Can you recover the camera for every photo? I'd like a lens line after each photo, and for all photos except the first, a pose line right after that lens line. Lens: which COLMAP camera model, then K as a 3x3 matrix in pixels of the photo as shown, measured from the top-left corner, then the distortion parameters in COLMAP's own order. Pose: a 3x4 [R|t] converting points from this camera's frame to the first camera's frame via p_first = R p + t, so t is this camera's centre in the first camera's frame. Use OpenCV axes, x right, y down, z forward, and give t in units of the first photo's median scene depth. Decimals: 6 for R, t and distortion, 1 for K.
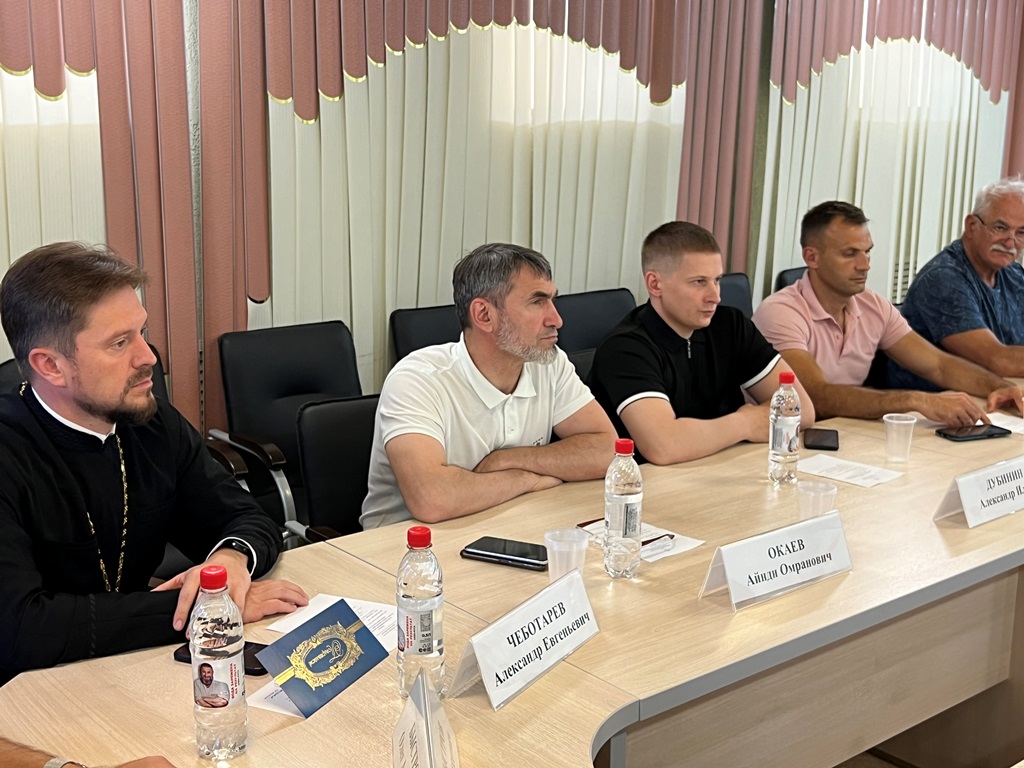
lens RADIAL K [[1194.3, 0, 512.0], [0, 1194.3, 384.0], [0, 0, 1]] dist [-0.088396, -0.026205]
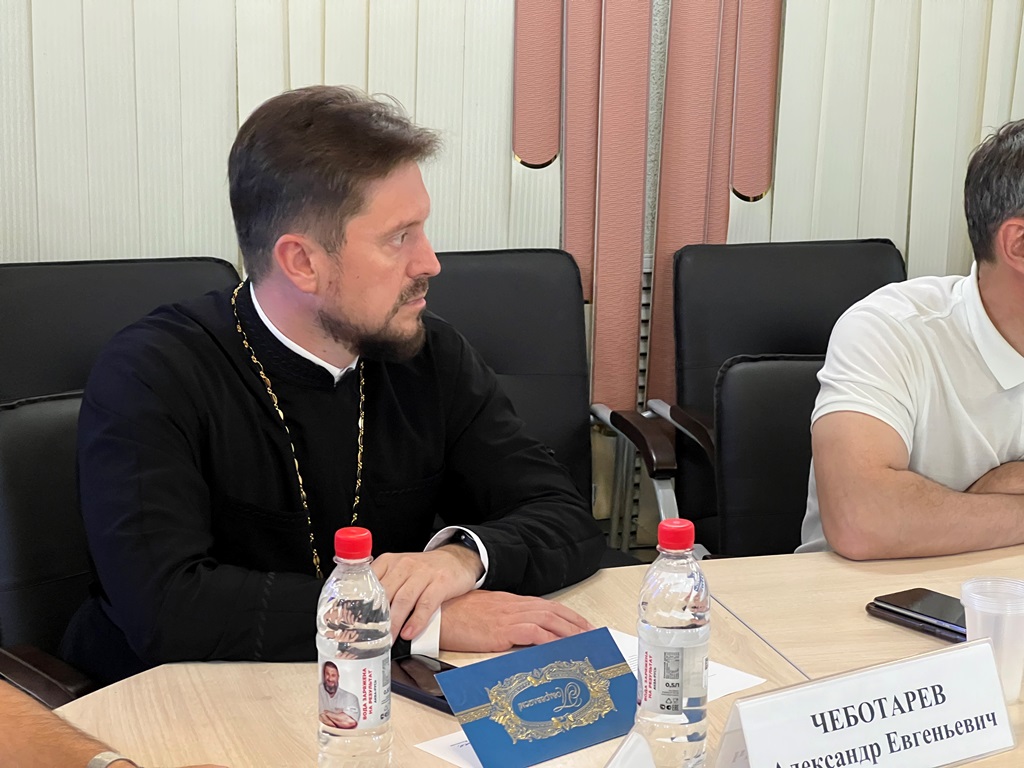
lens RADIAL K [[2316.4, 0, 512.0], [0, 2316.4, 384.0], [0, 0, 1]] dist [0.105207, 1.320747]
pose [[0.889051, 0.081890, -0.450425, 0.379915], [-0.082091, 0.996441, 0.019127, 0.022363], [0.450388, 0.019971, 0.892610, -0.189443]]
